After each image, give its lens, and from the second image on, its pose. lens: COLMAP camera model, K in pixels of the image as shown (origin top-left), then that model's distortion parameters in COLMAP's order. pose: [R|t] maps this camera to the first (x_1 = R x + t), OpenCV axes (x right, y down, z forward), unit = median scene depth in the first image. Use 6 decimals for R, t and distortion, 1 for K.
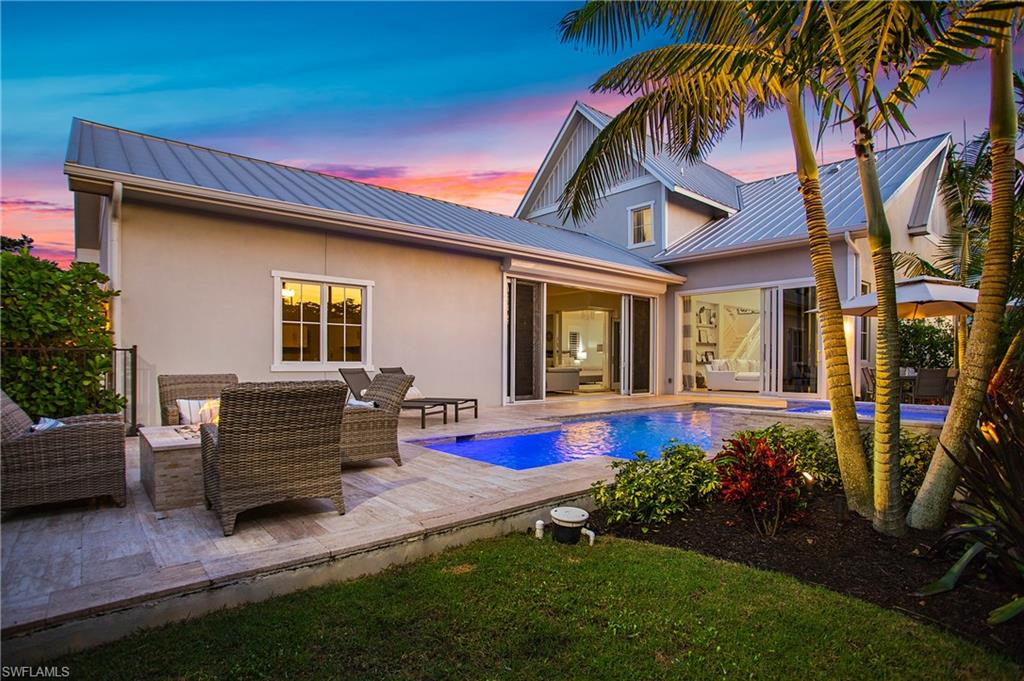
lens RADIAL K [[514.0, 0, 496.9], [0, 514.0, 364.1], [0, 0, 1]] dist [-0.041906, 0.004302]
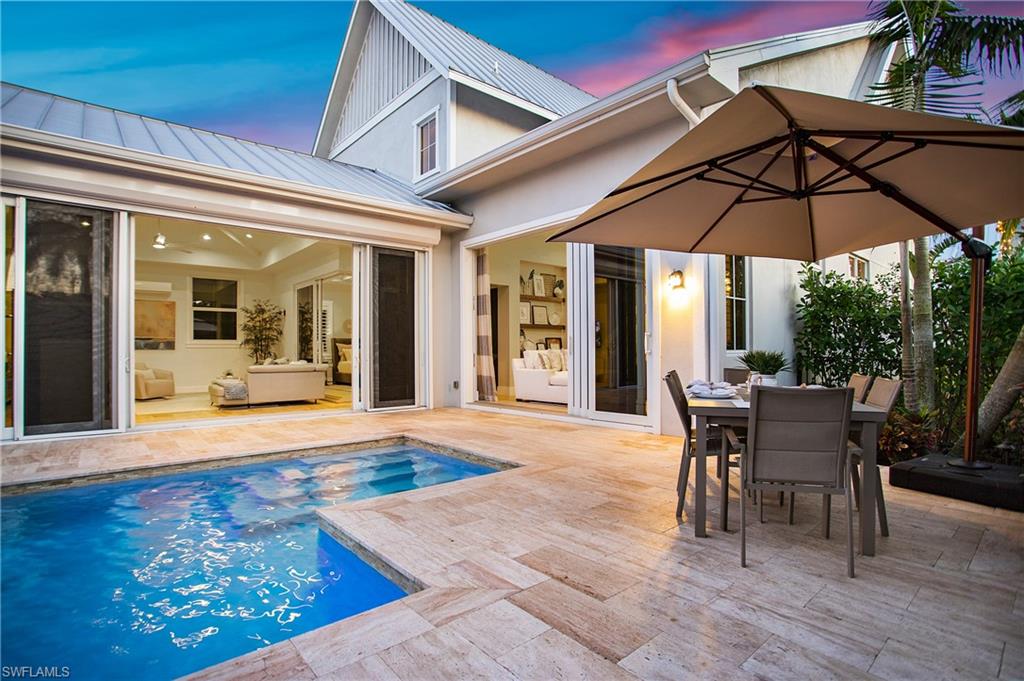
lens RADIAL K [[514.0, 0, 517.3], [0, 514.0, 341.5], [0, 0, 1]] dist [-0.041906, 0.004302]
pose [[0.999044, -0.004777, 0.043453, 0.405264], [0.005621, 0.999797, -0.019331, -0.008179], [-0.043352, 0.019557, 0.998868, 0.390097]]
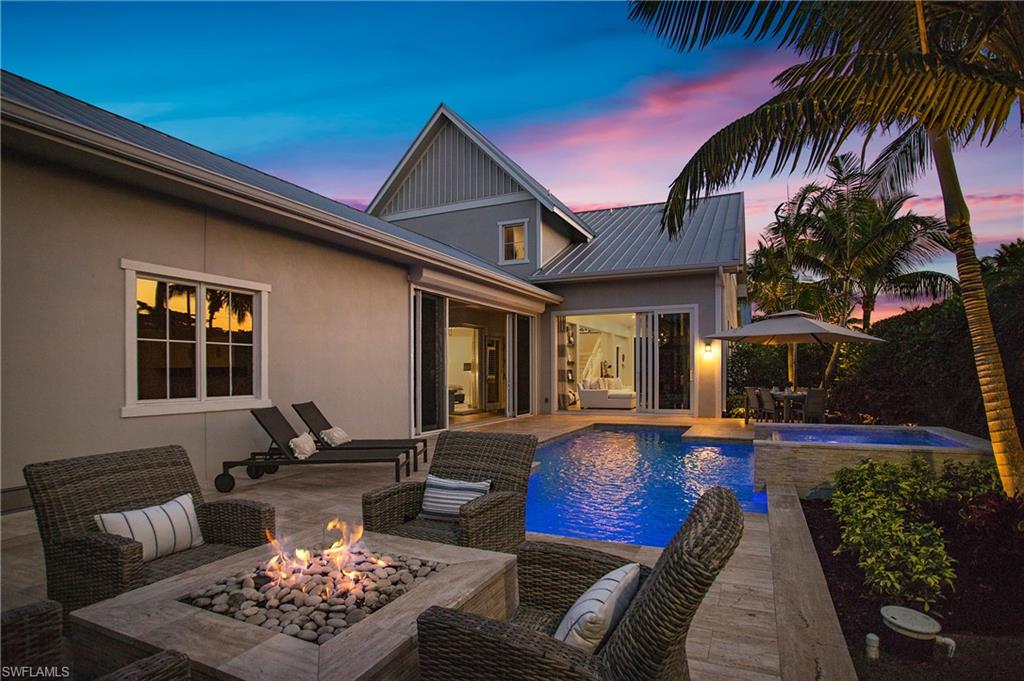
lens RADIAL K [[514.0, 0, 519.9], [0, 514.0, 372.0], [0, 0, 1]] dist [-0.041906, 0.004302]
pose [[0.899943, -0.009635, 0.435902, -0.153414], [0.013361, 0.999896, -0.005484, -0.018505], [-0.435804, 0.010759, 0.899978, 0.122752]]
